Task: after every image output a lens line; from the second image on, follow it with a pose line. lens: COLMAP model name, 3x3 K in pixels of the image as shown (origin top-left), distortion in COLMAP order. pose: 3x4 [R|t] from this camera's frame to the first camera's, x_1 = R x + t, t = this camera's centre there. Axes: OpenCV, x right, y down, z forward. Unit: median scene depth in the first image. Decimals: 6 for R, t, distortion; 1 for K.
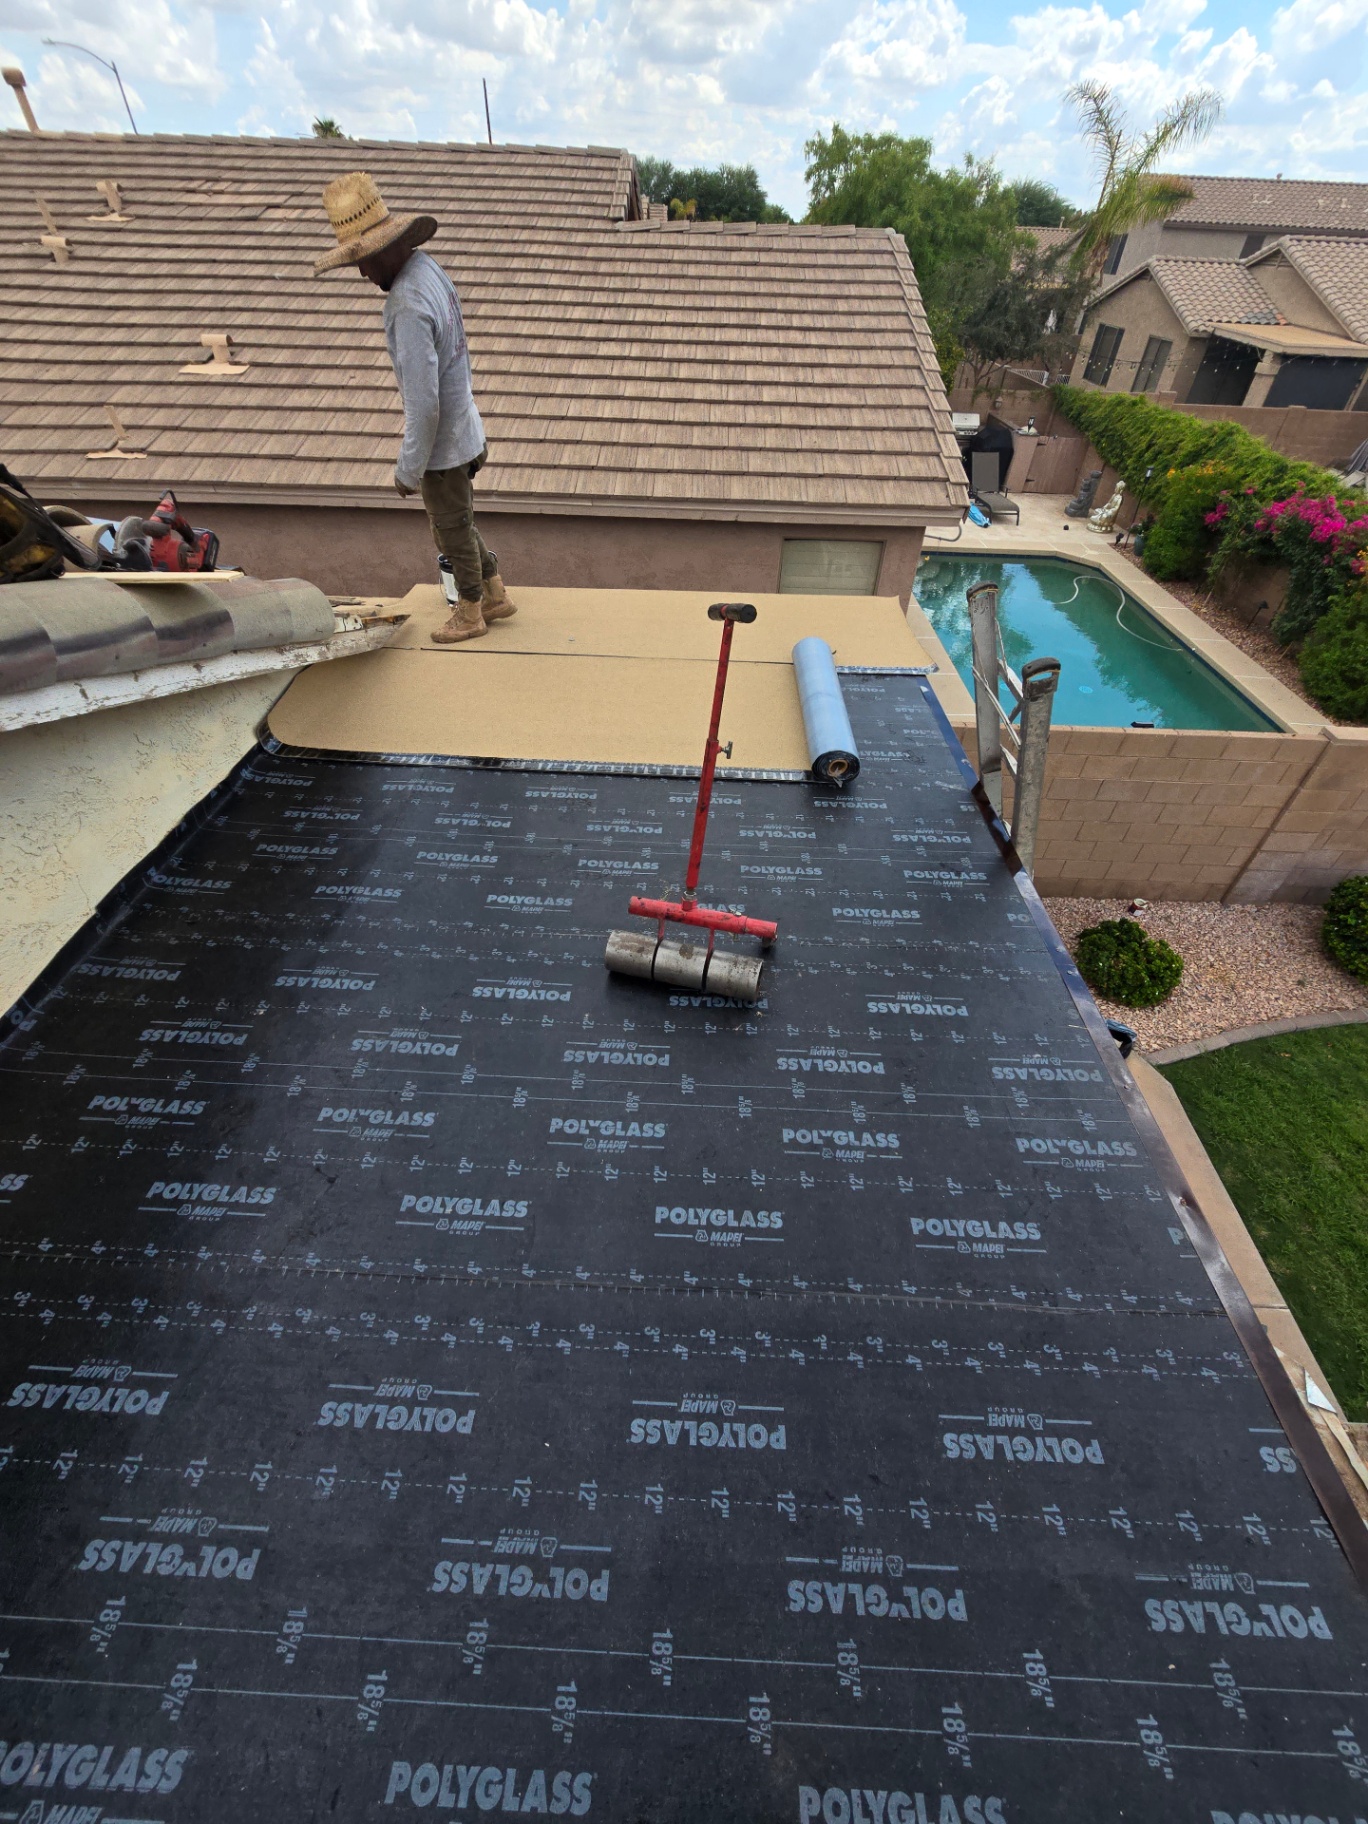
lens RADIAL K [[711.9, 0, 684.0], [0, 711.9, 912.0], [0, 0, 1]] dist [-0.015452, -0.000458]
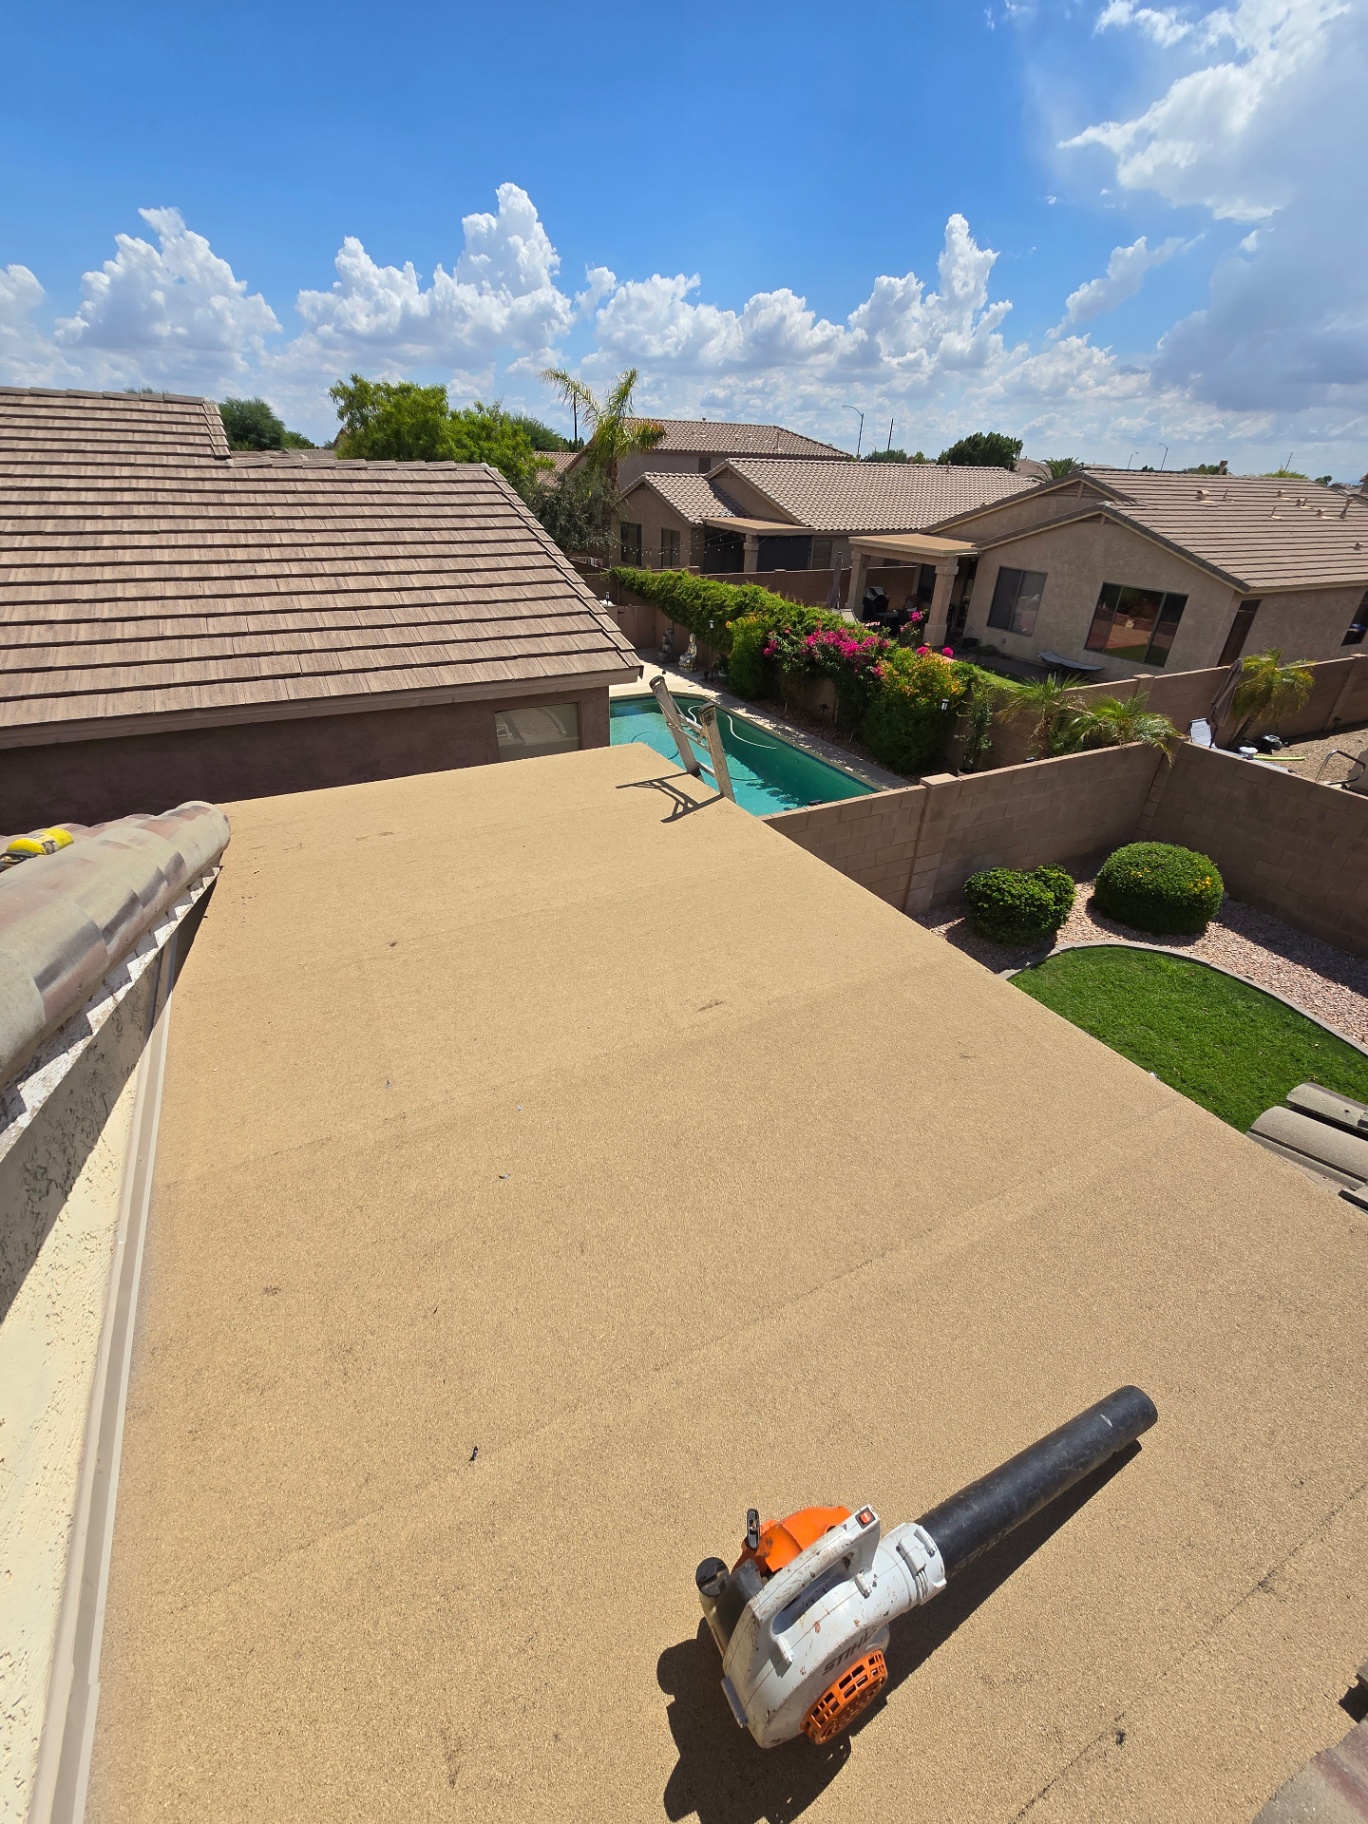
lens RADIAL K [[711.9, 0, 684.0], [0, 711.9, 912.0], [0, 0, 1]] dist [-0.015452, -0.000458]
pose [[0.870701, -0.256715, 0.419497, -0.115475], [0.334233, 0.934588, -0.121797, -0.002190], [-0.360789, 0.246259, 0.899549, -0.018495]]
